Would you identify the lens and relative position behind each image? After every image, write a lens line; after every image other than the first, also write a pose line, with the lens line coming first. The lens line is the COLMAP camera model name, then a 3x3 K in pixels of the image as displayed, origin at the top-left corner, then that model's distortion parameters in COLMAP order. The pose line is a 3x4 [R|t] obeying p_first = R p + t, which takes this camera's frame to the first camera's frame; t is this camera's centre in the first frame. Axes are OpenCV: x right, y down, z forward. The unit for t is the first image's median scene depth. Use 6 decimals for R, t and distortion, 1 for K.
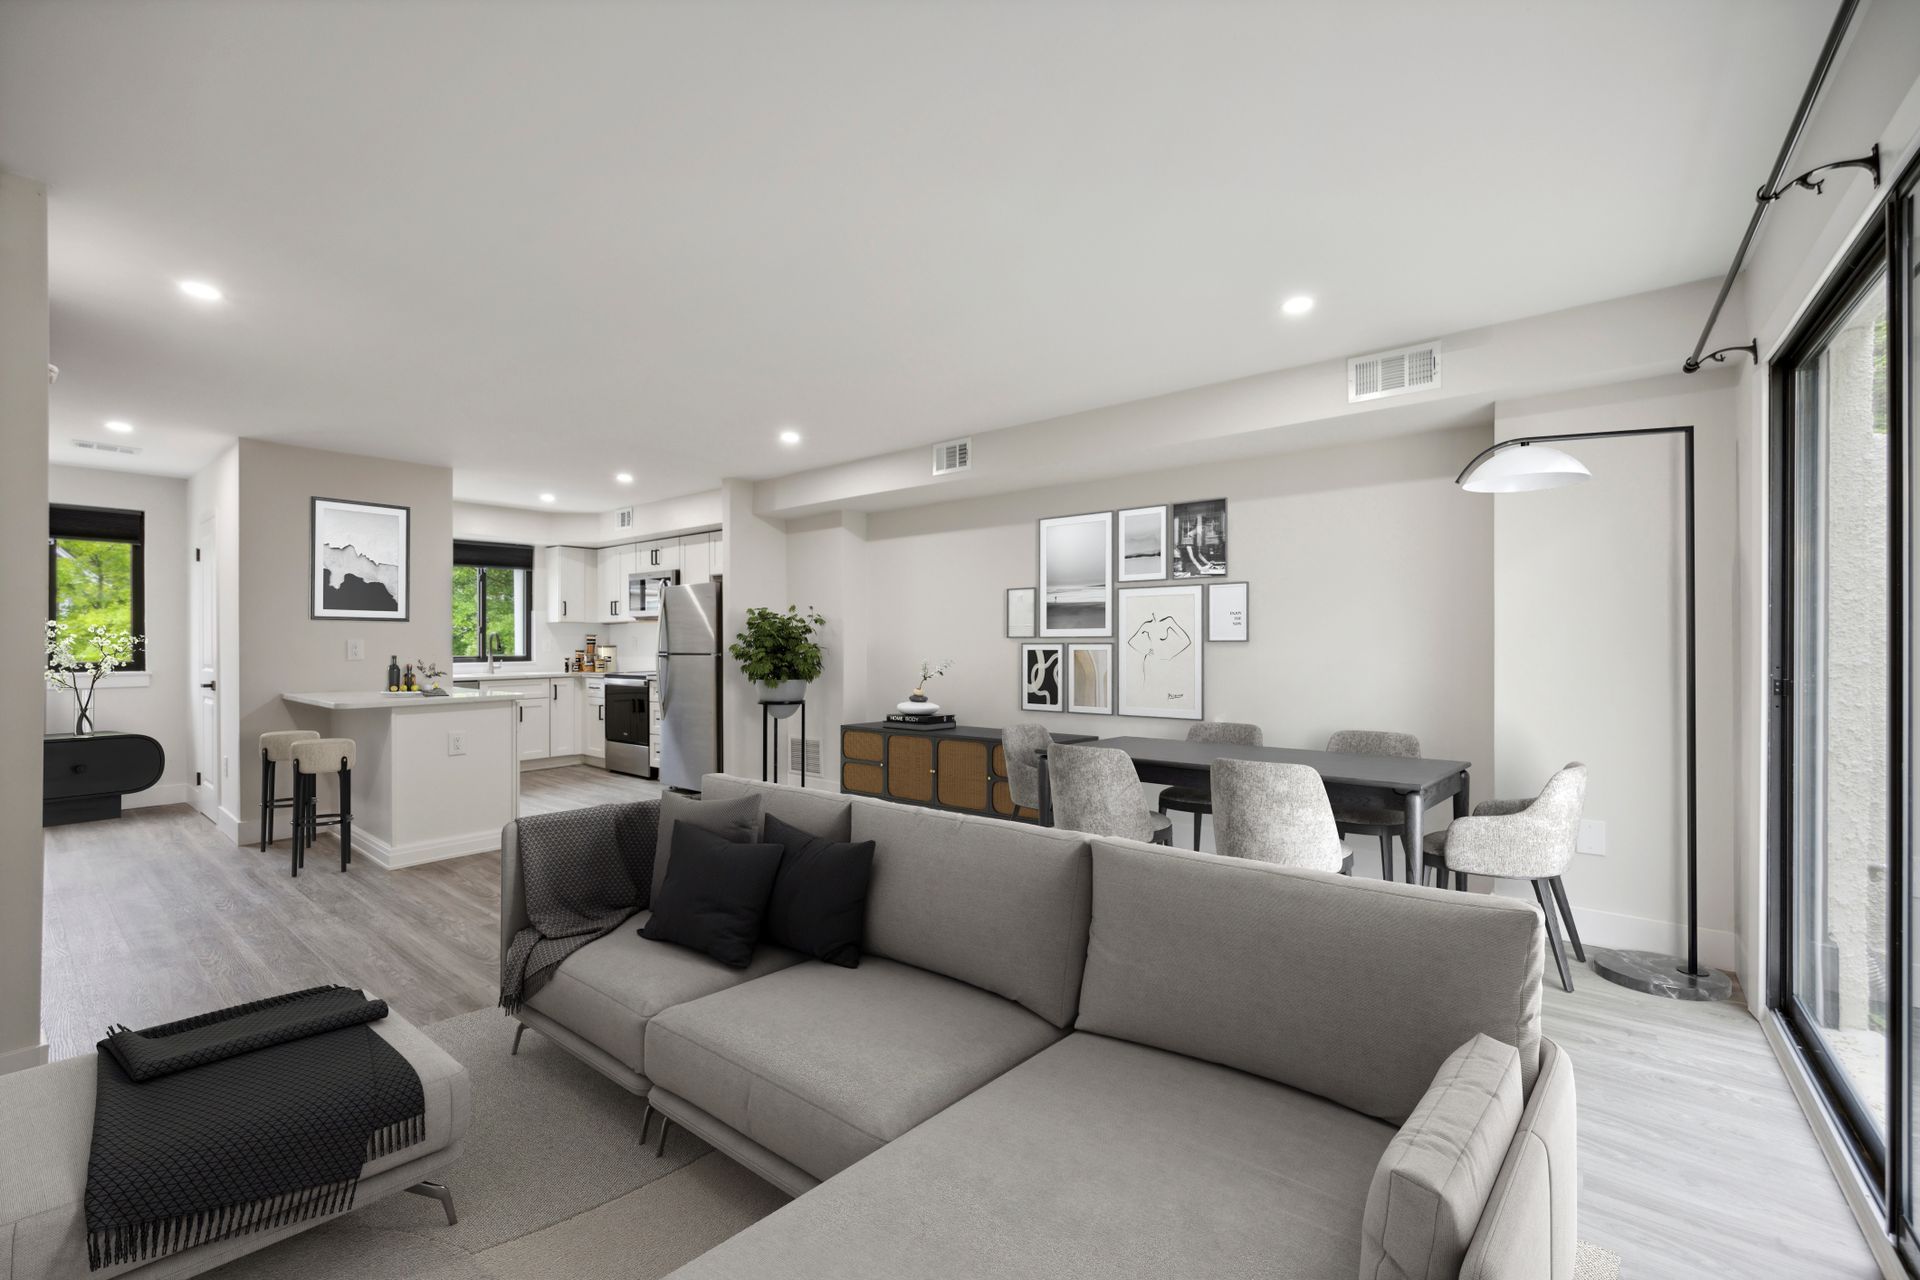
lens RADIAL K [[783.3, 0, 993.2], [0, 783.3, 627.8], [0, 0, 1]] dist [-0.004488, 0.001202]
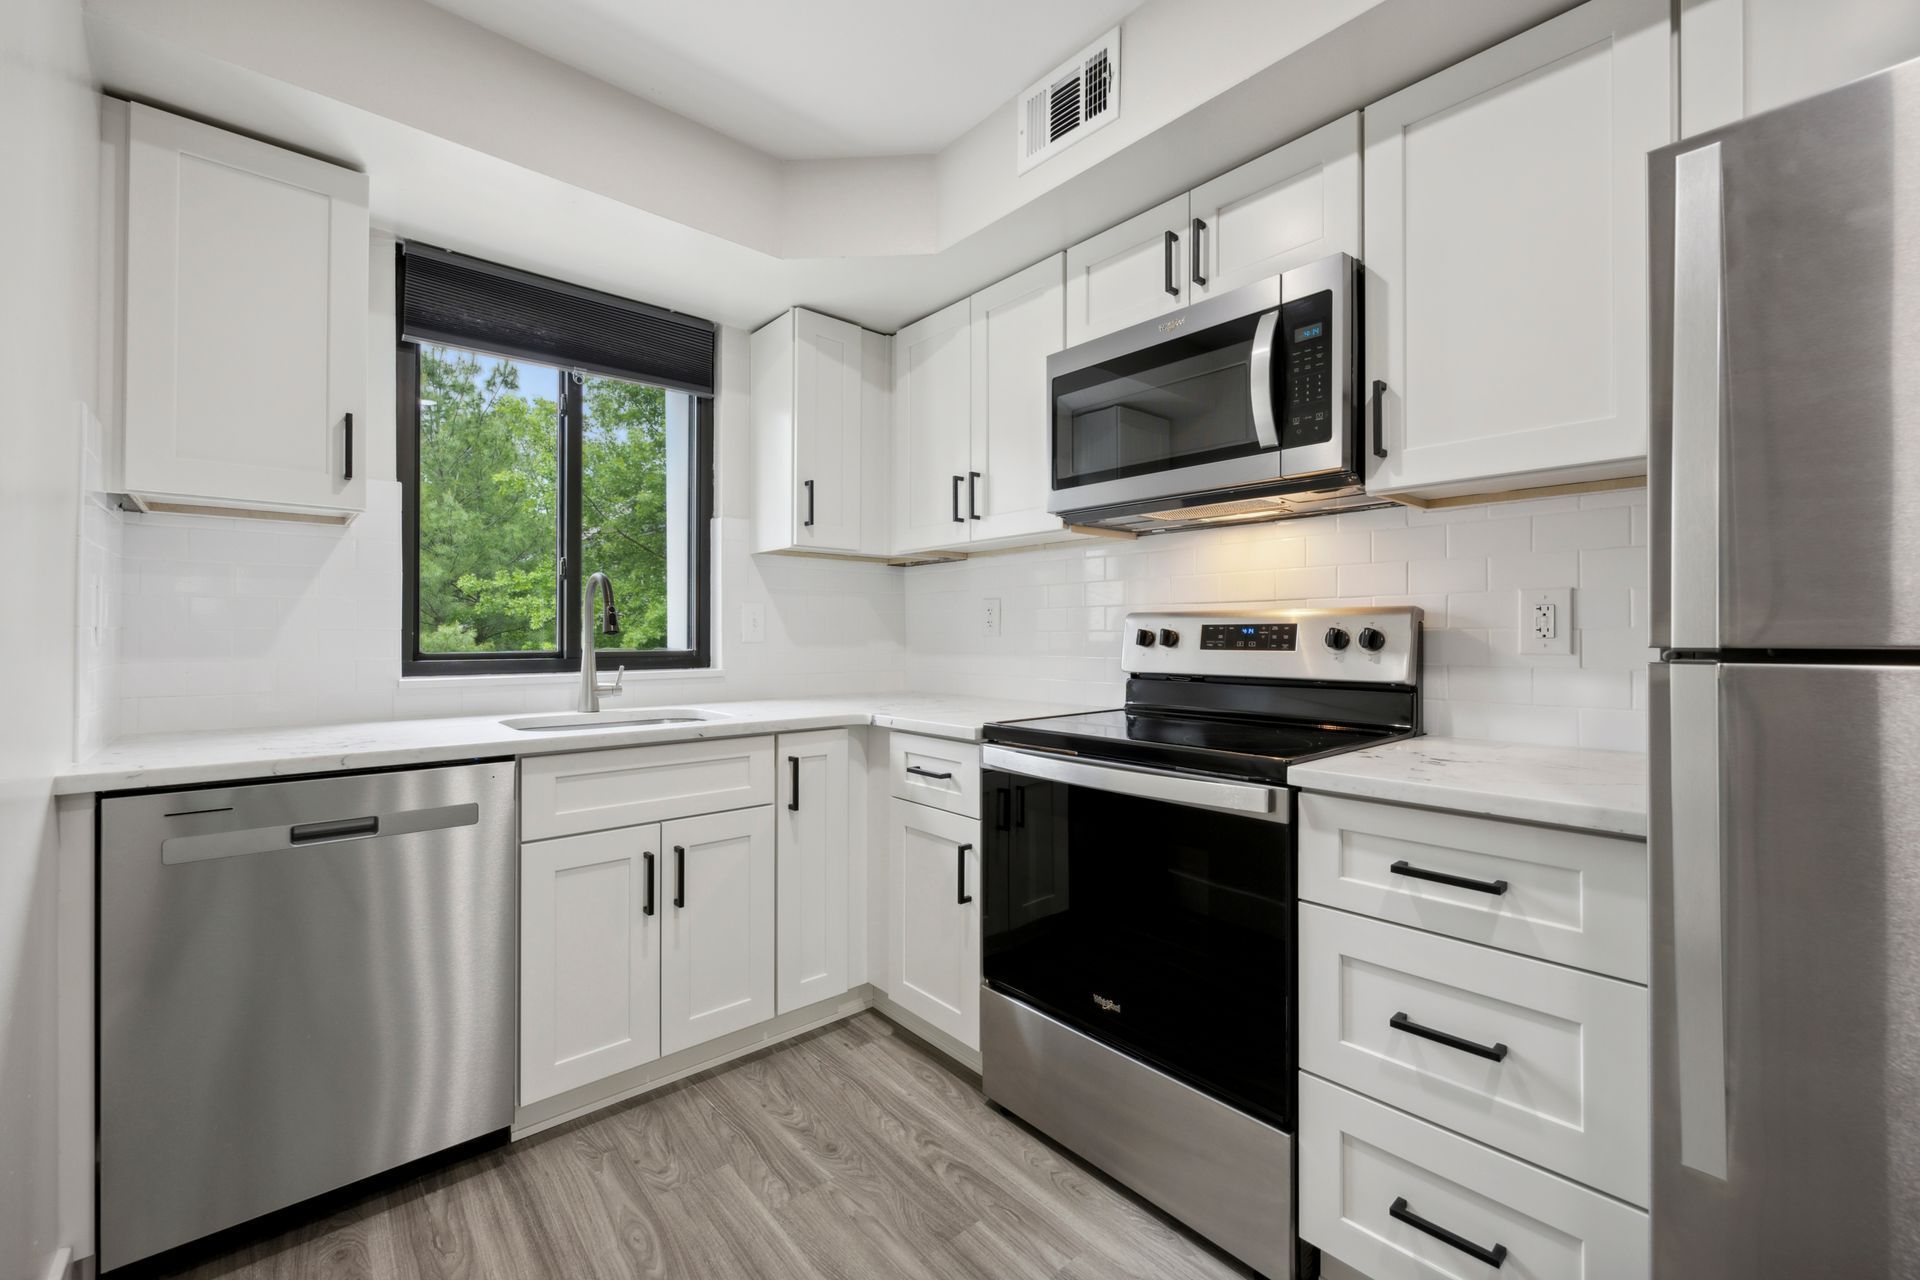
lens RADIAL K [[783.3, 0, 961.0], [0, 783.3, 637.2], [0, 0, 1]] dist [-0.004488, 0.001202]
pose [[0.980476, 0.009188, -0.196425, -0.439840], [-0.008485, 0.999954, 0.004418, 0.027864], [0.196457, -0.002665, 0.980509, 0.726021]]
